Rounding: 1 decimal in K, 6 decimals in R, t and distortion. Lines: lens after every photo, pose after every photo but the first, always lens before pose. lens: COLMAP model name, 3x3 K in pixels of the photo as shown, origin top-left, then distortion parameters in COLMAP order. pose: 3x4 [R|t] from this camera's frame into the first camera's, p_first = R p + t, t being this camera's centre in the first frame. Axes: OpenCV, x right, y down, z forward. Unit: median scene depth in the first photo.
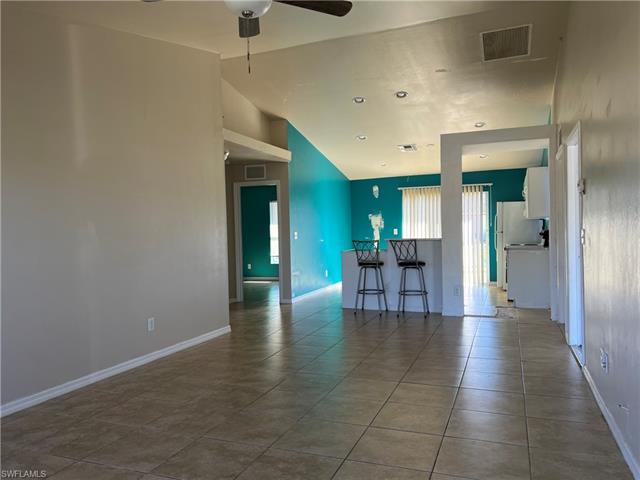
lens RADIAL K [[483.3, 0, 324.6], [0, 483.3, 241.6], [0, 0, 1]] dist [0.076231, -0.084978]
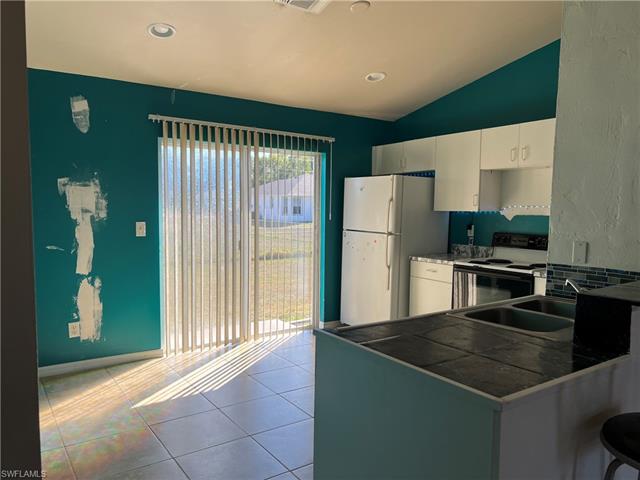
lens RADIAL K [[483.3, 0, 320.6], [0, 483.3, 241.0], [0, 0, 1]] dist [0.076231, -0.084978]
pose [[0.565638, -0.027237, 0.824204, -0.135876], [-0.004458, 0.999339, 0.036084, -0.038395], [-0.824642, -0.024085, 0.565142, 0.983198]]
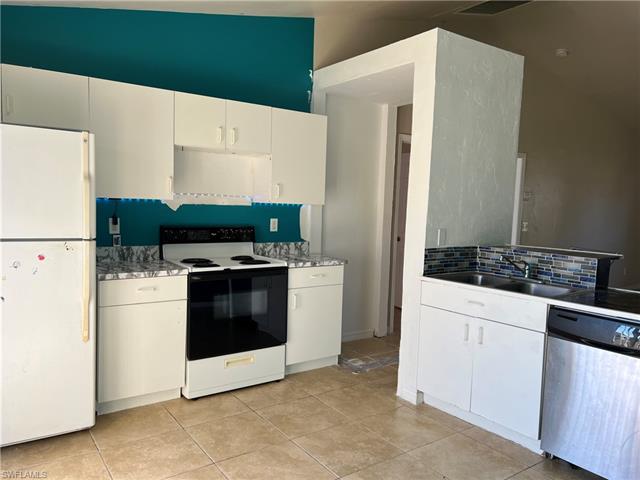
lens RADIAL K [[483.3, 0, 321.2], [0, 483.3, 241.8], [0, 0, 1]] dist [0.076231, -0.084978]
pose [[-0.837583, -0.043356, 0.544586, 0.111366], [0.003779, 0.996362, 0.085135, -0.053567], [-0.546296, 0.073366, -0.834373, 1.483503]]
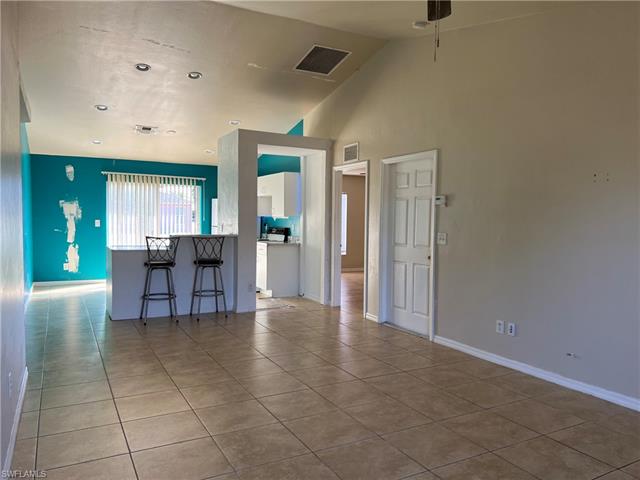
lens RADIAL K [[483.3, 0, 322.6], [0, 483.3, 242.8], [0, 0, 1]] dist [0.076231, -0.084978]
pose [[0.639077, -0.006770, 0.769113, -0.381799], [-0.011303, 0.999771, 0.018193, -0.009752], [-0.769060, -0.020320, 0.638854, 0.229343]]
